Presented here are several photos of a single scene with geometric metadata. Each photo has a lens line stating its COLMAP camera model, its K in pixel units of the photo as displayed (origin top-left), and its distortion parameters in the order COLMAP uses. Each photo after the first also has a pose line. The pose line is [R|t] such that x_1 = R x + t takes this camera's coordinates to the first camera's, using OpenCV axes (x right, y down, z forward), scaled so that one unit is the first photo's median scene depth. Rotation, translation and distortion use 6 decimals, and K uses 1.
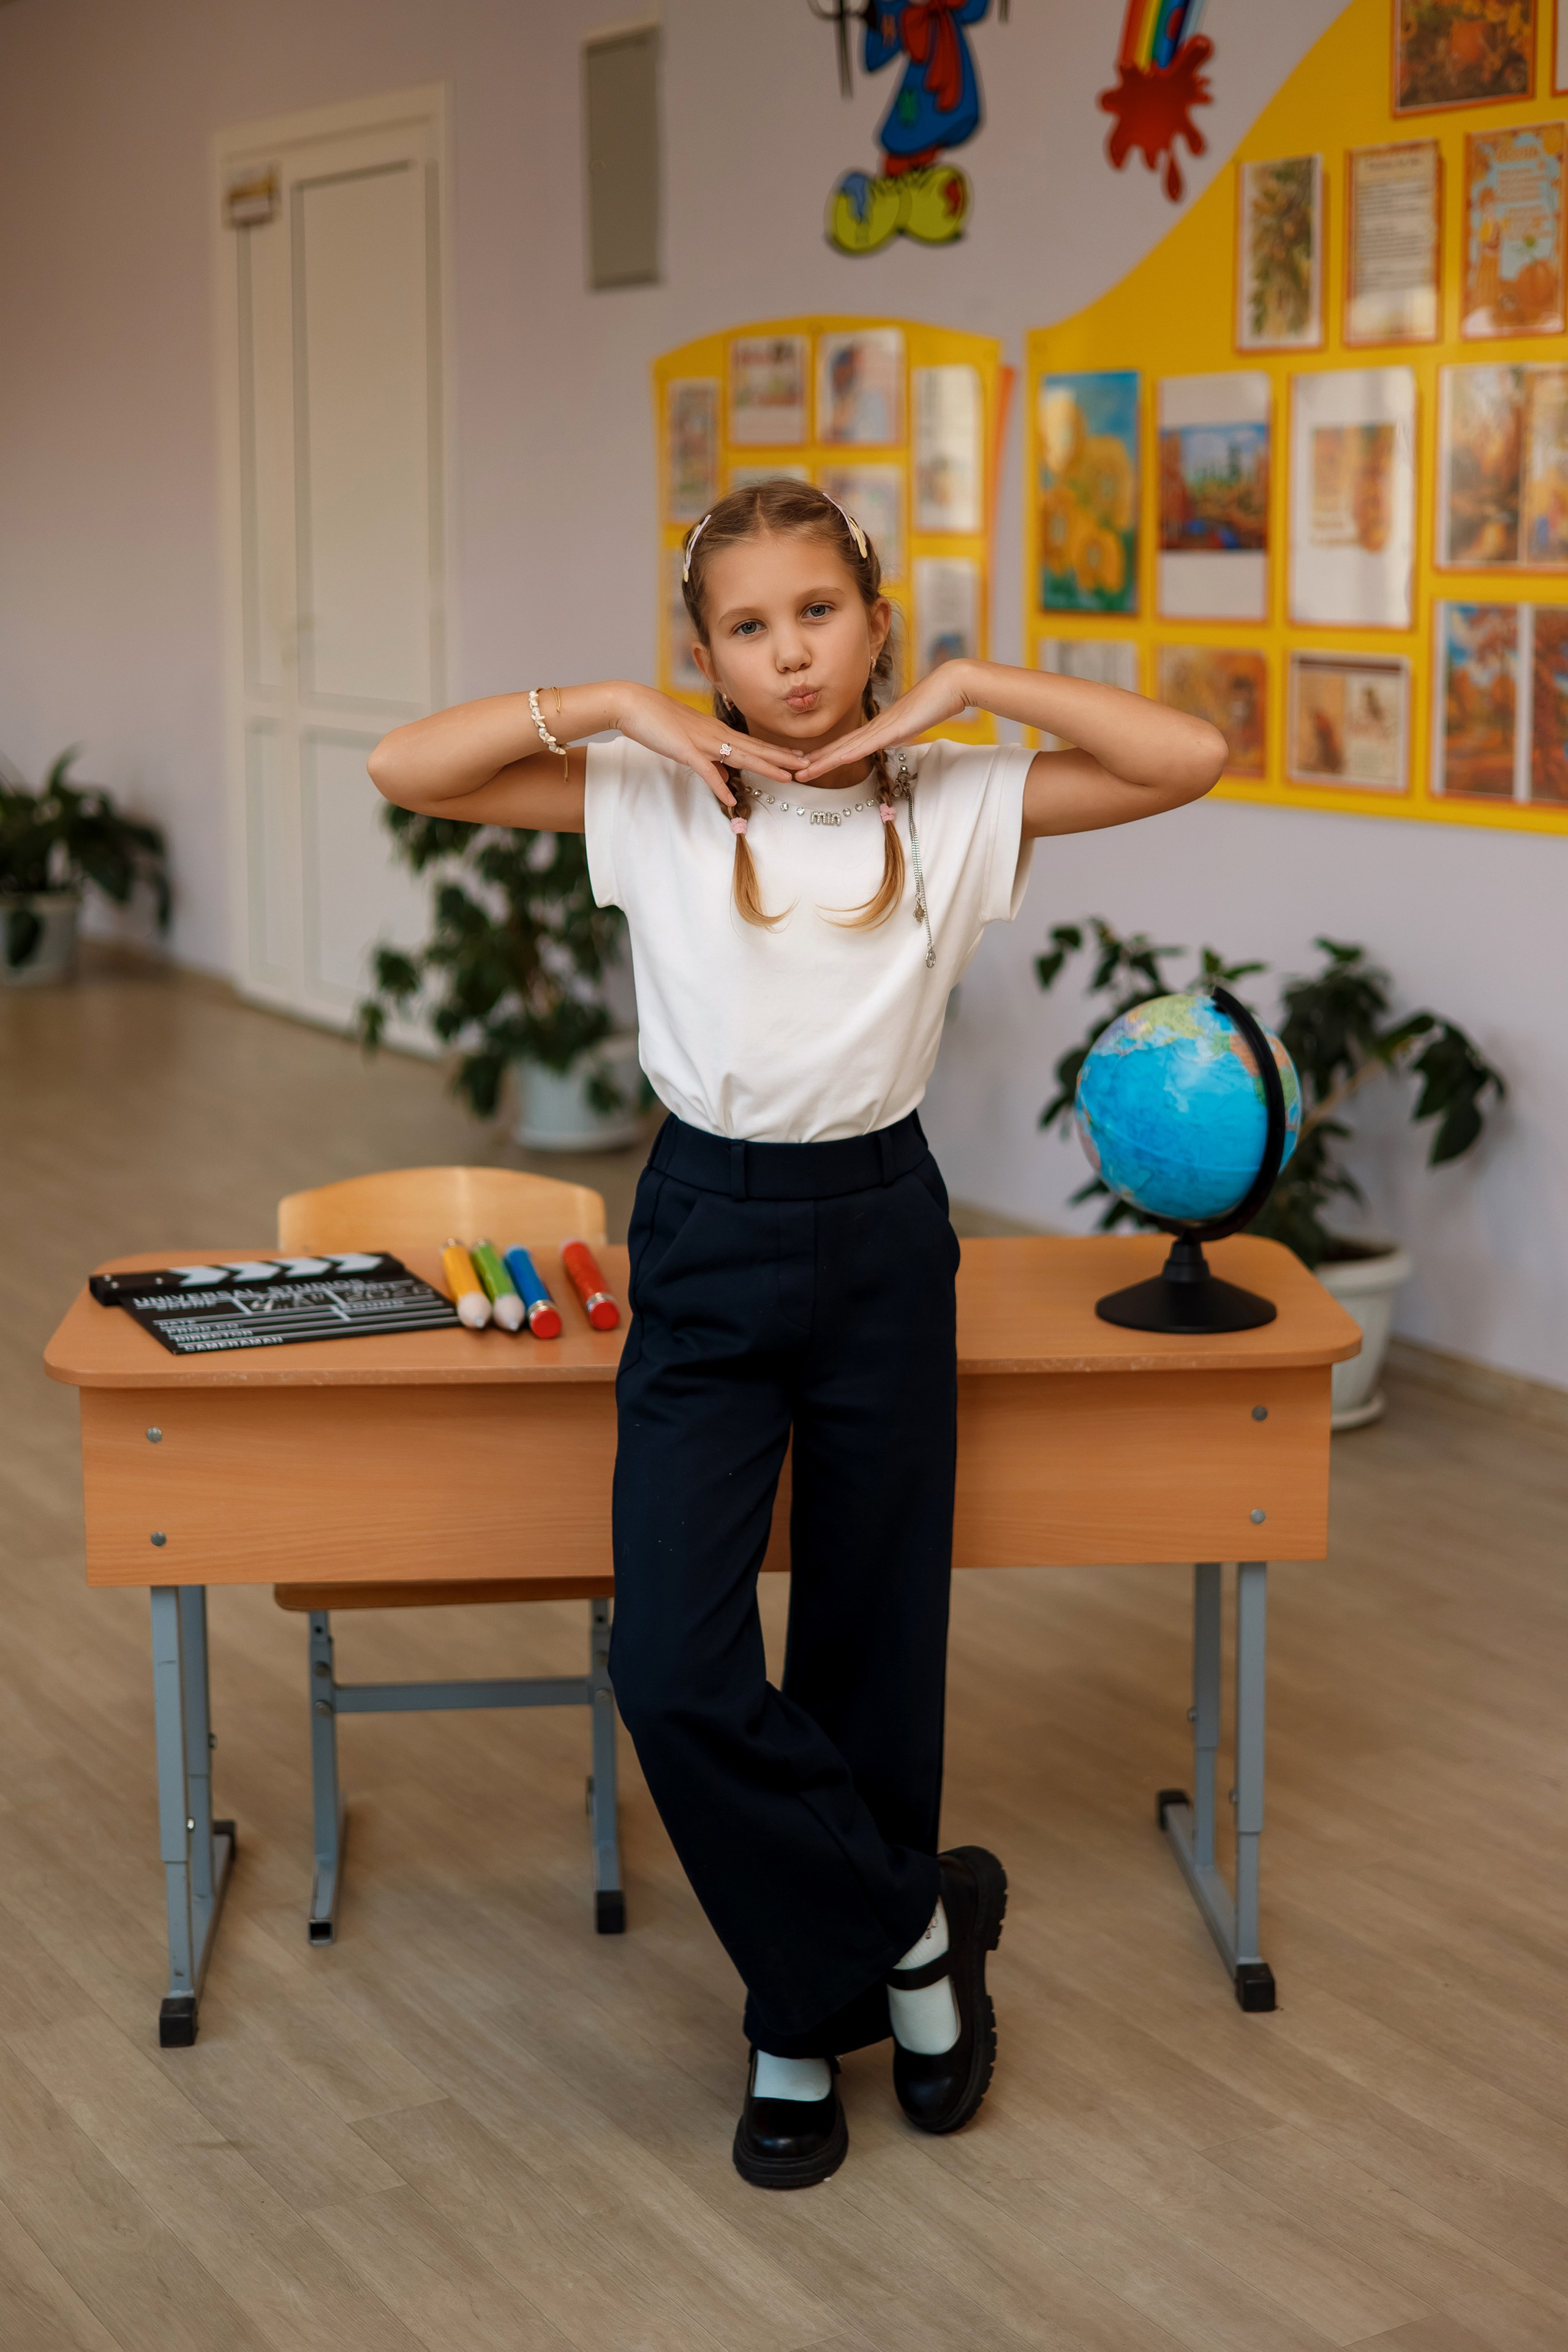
lens RADIAL K [[3491.8, 0, 823.0], [0, 3491.8, 1166.0], [0, 0, 1]] dist [0.022153, 0.000000]
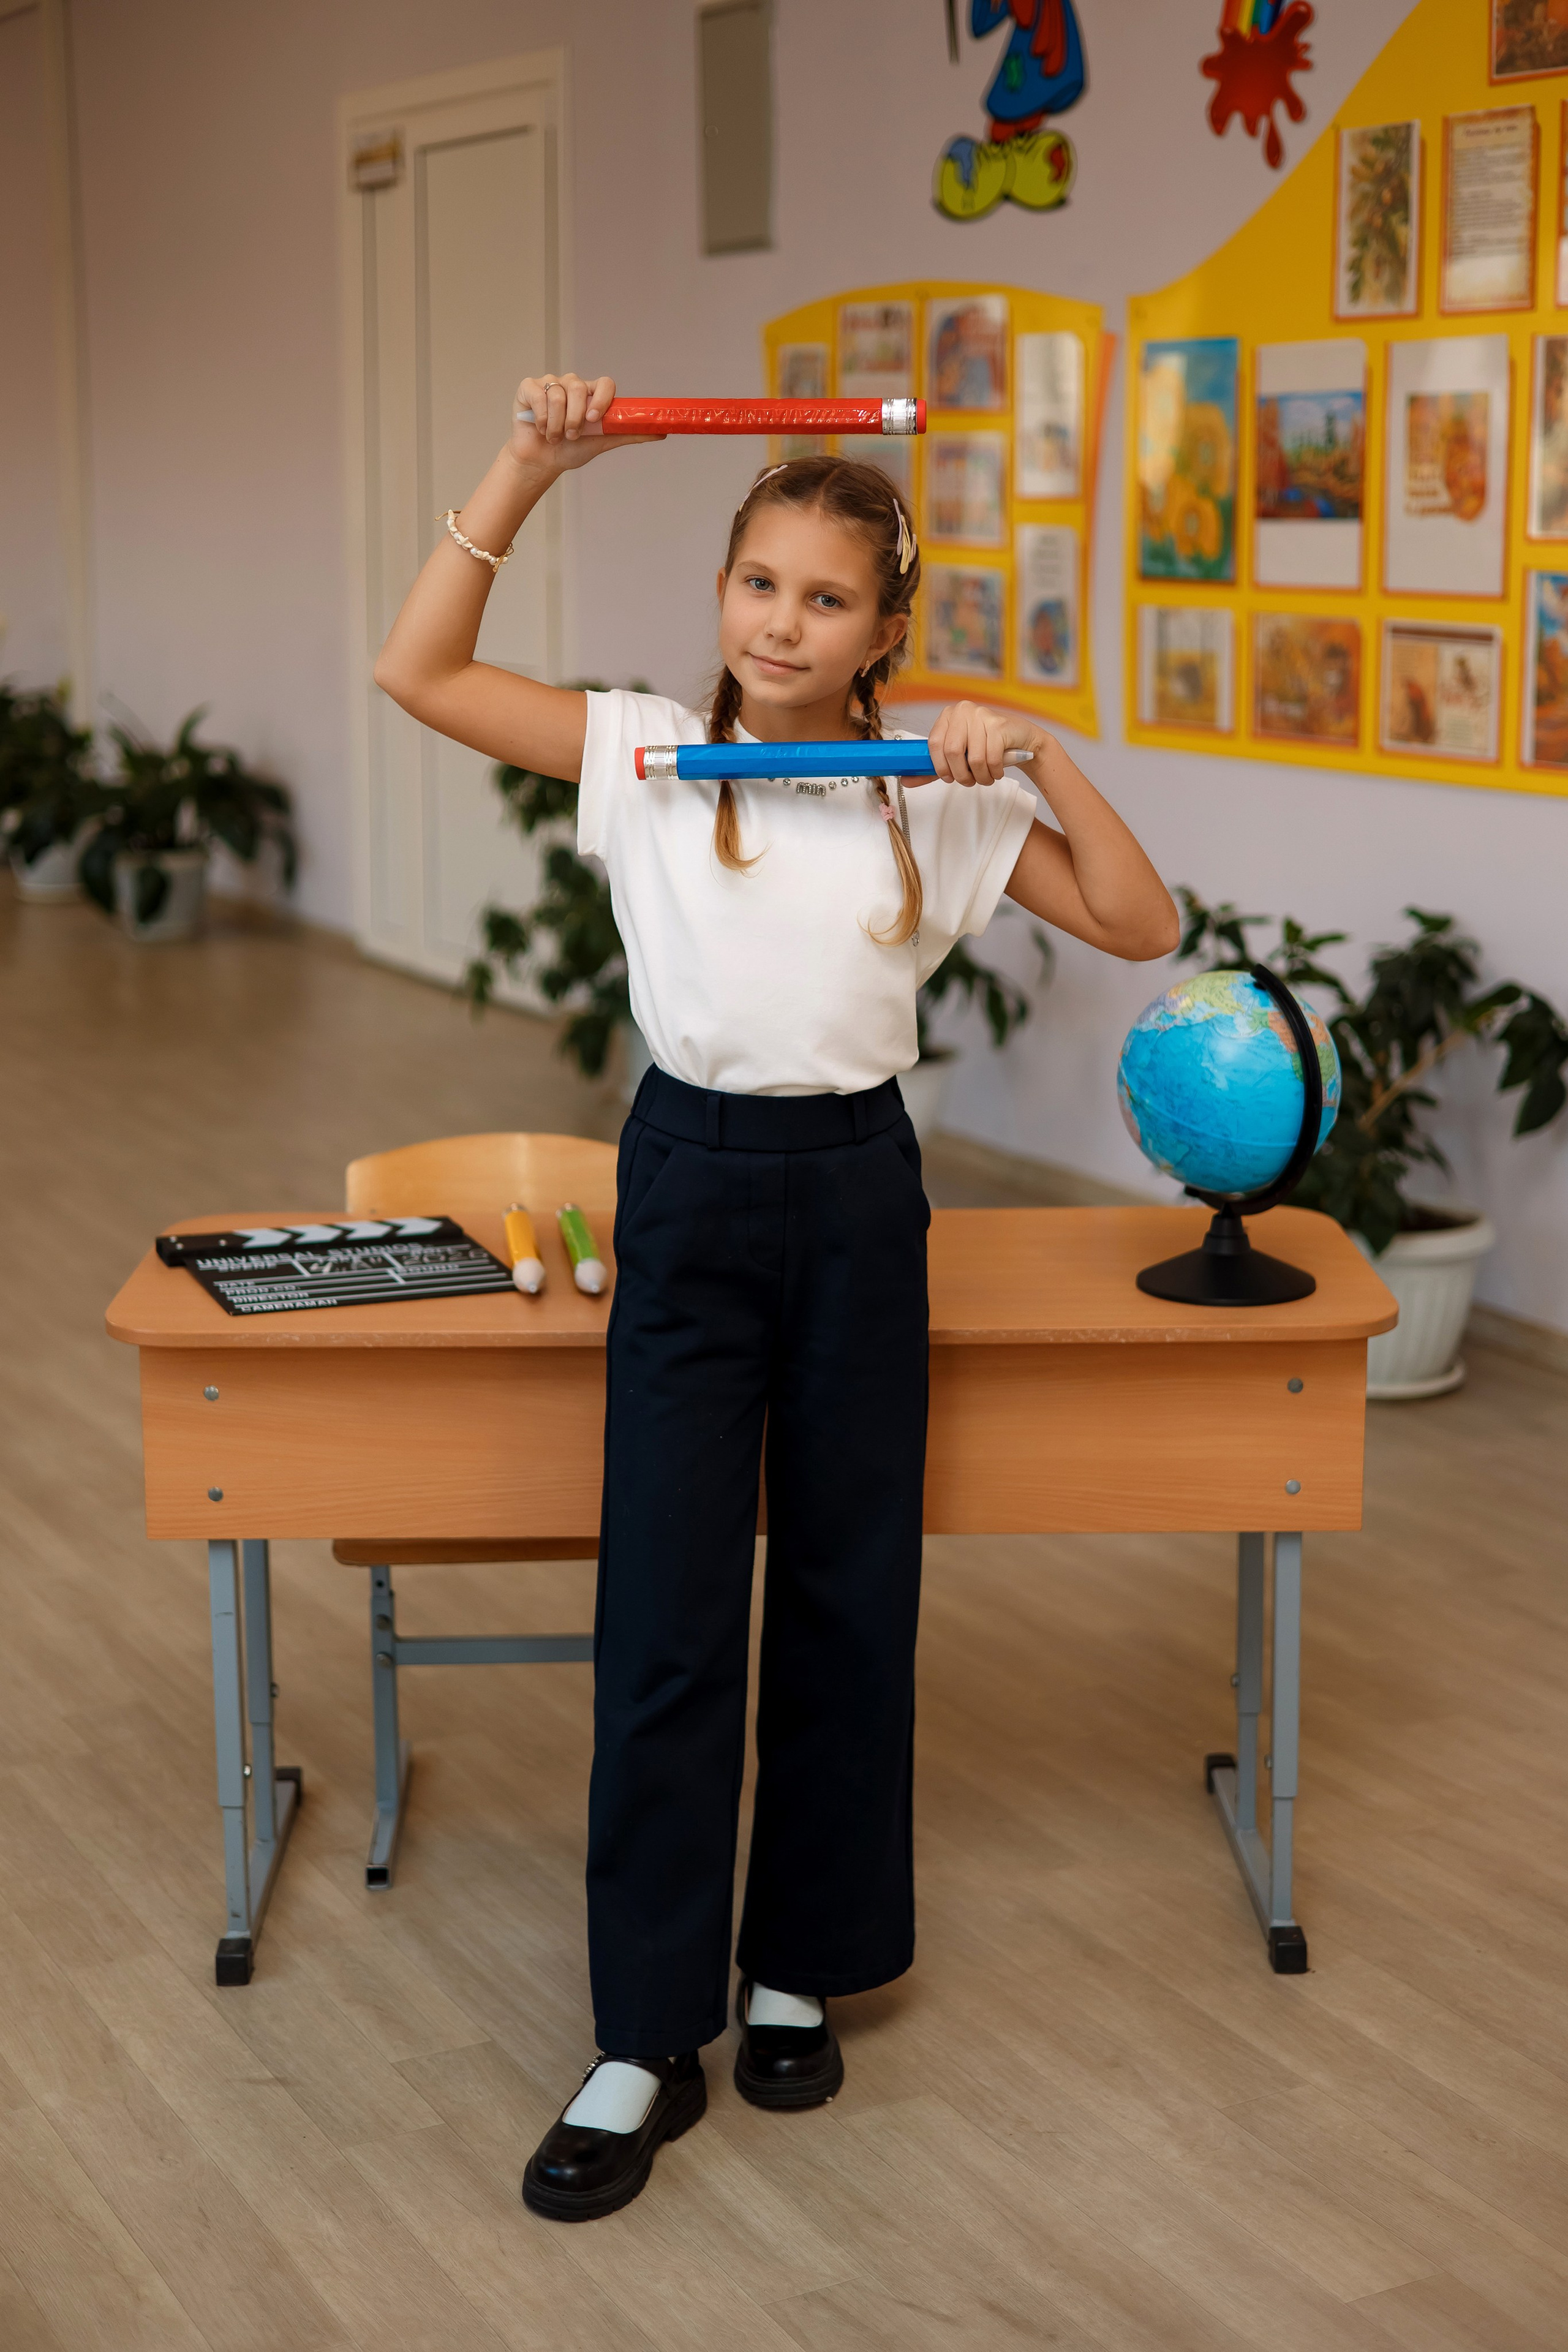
lens RADIAL K [[3491.8, 0, 803.1], [0, 3491.8, 1179.4], [0, 0, 1]] dist [0.022153, 0.000000]
pose [[0.998798, 0.009673, -0.048050, 0.018234], [-0.008865, 0.999816, 0.016995, -0.002868], [0.048206, -0.016549, 0.998700, -0.010178]]
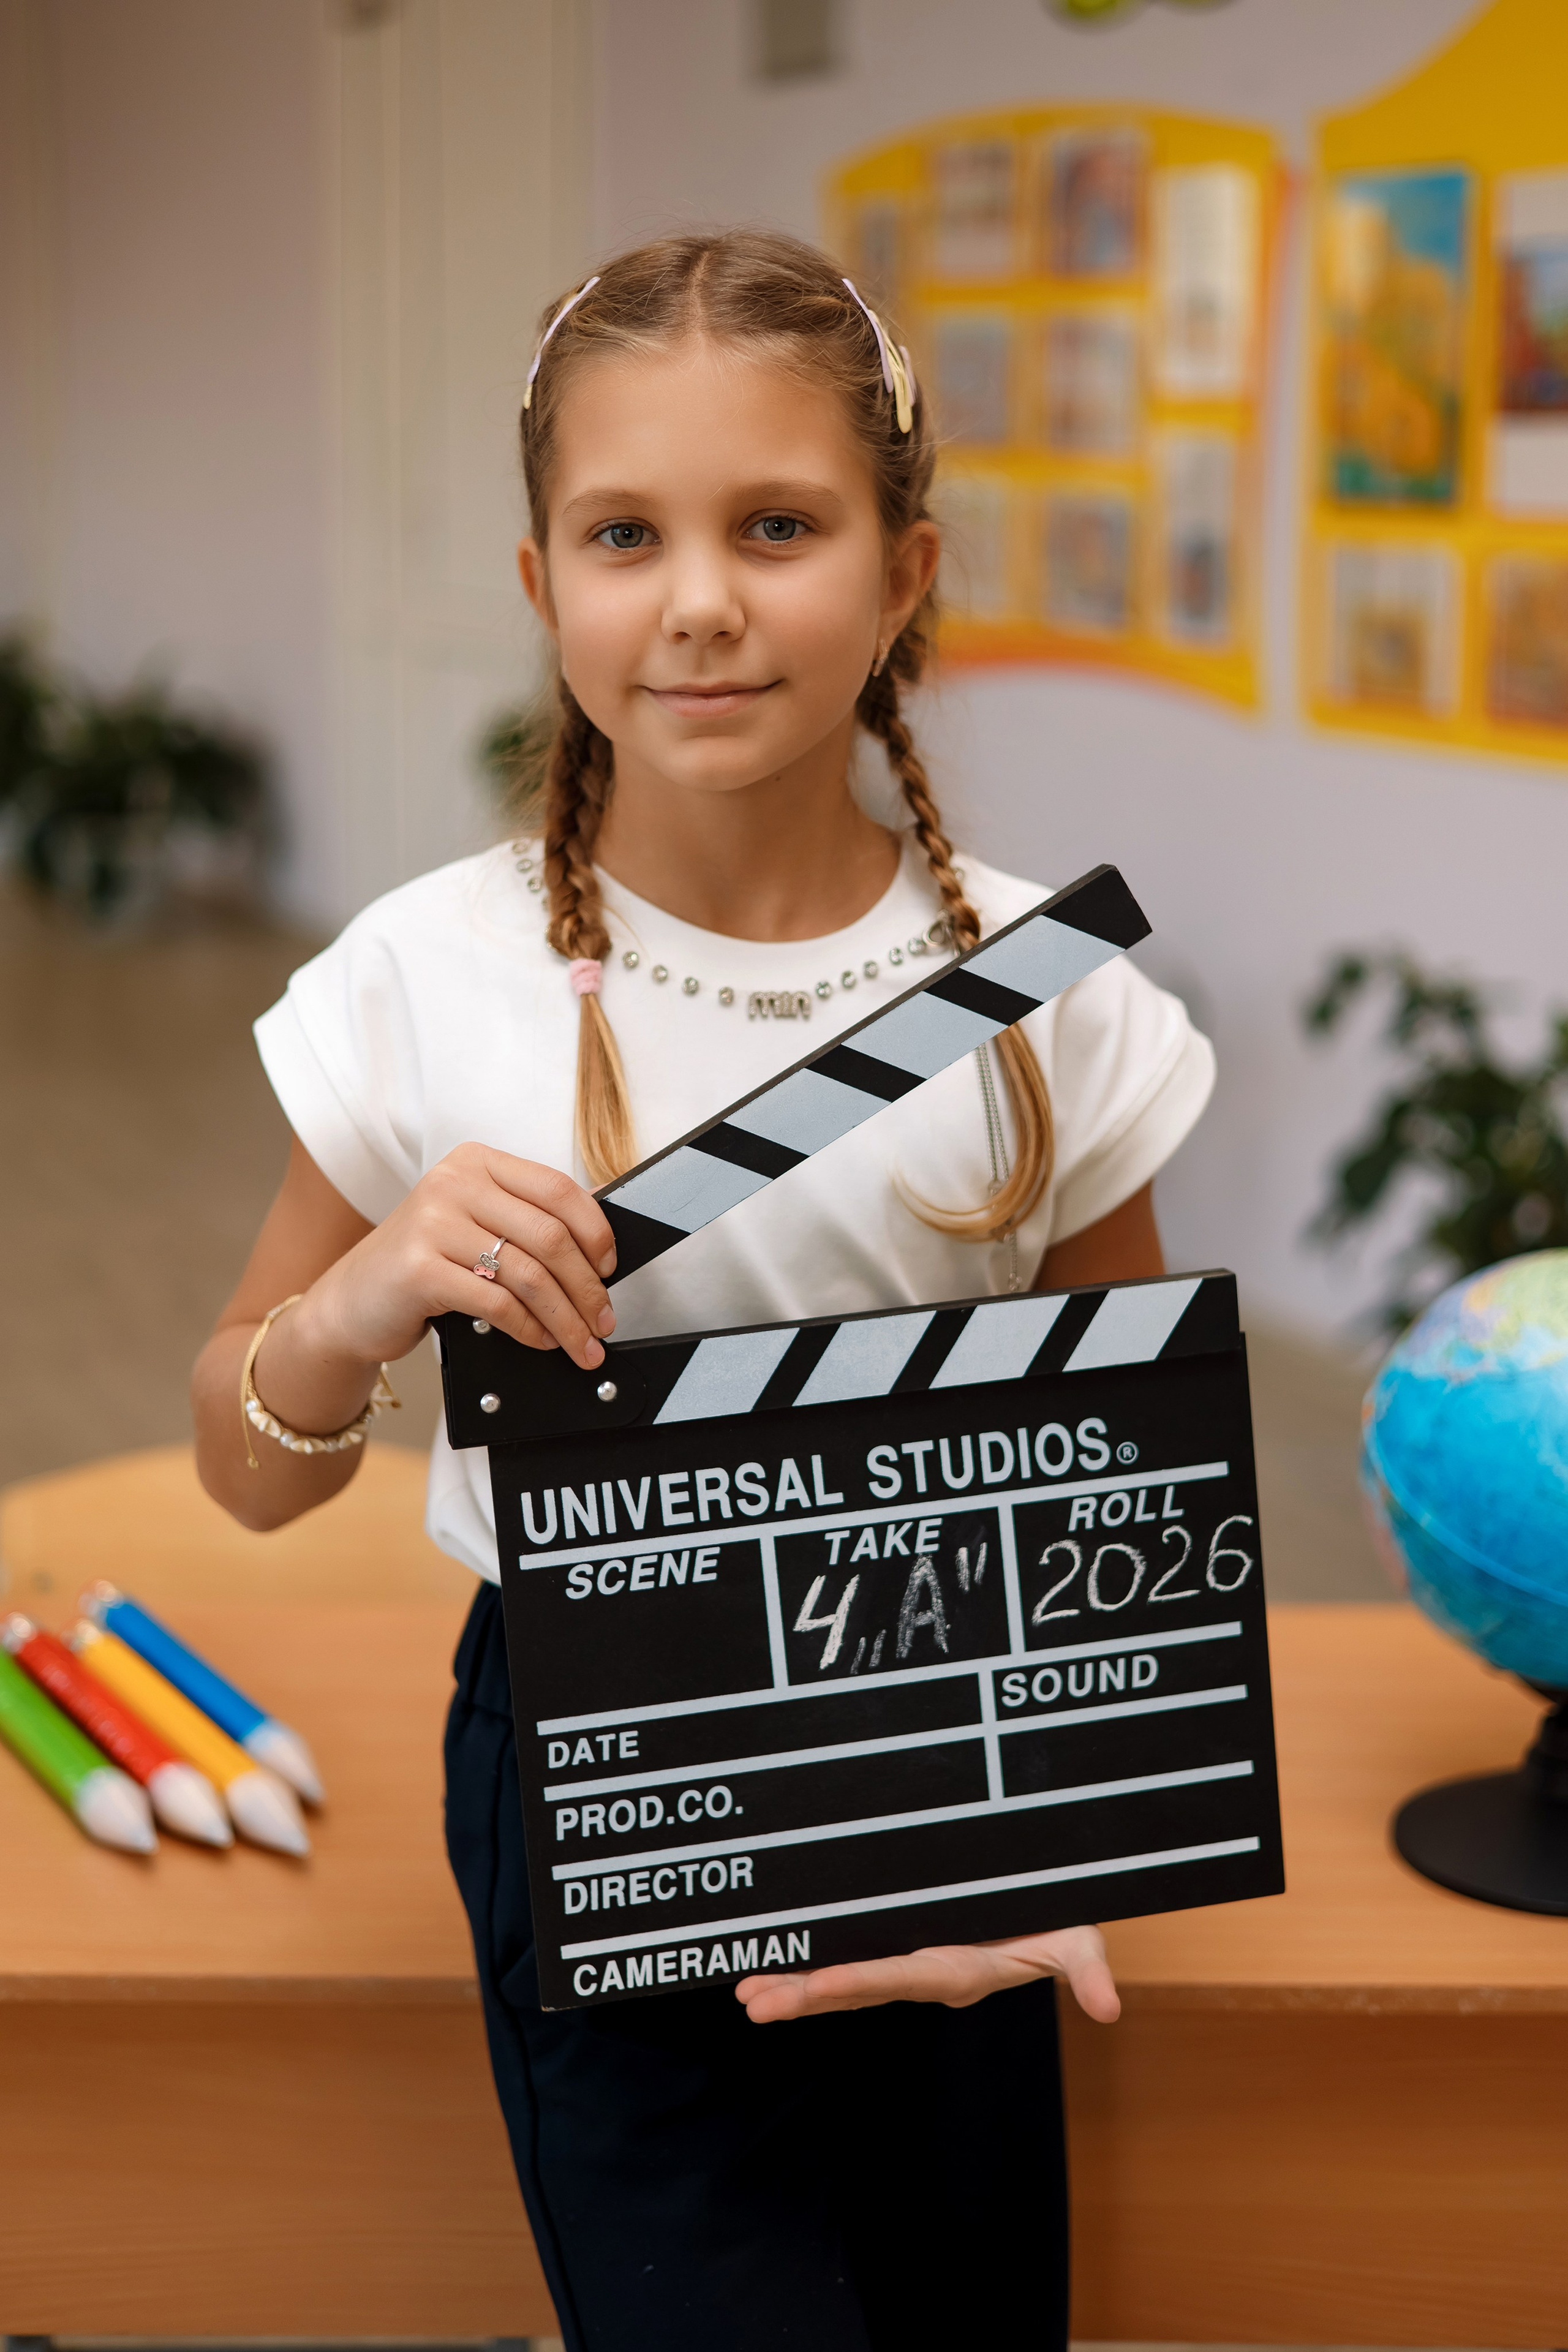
lens RADIAL K [[3491.8, 0, 774.9], [0, 3491.8, 1171.2], [0, 0, 1]] dist [0.022153, 0.000000]
pose [[0.995708, 0.024836, -0.089161, 0.018412], [-0.021925, 0.999199, 0.033482, -0.045821], [0.089921, -0.031384, 0.995454, 0.284575]]
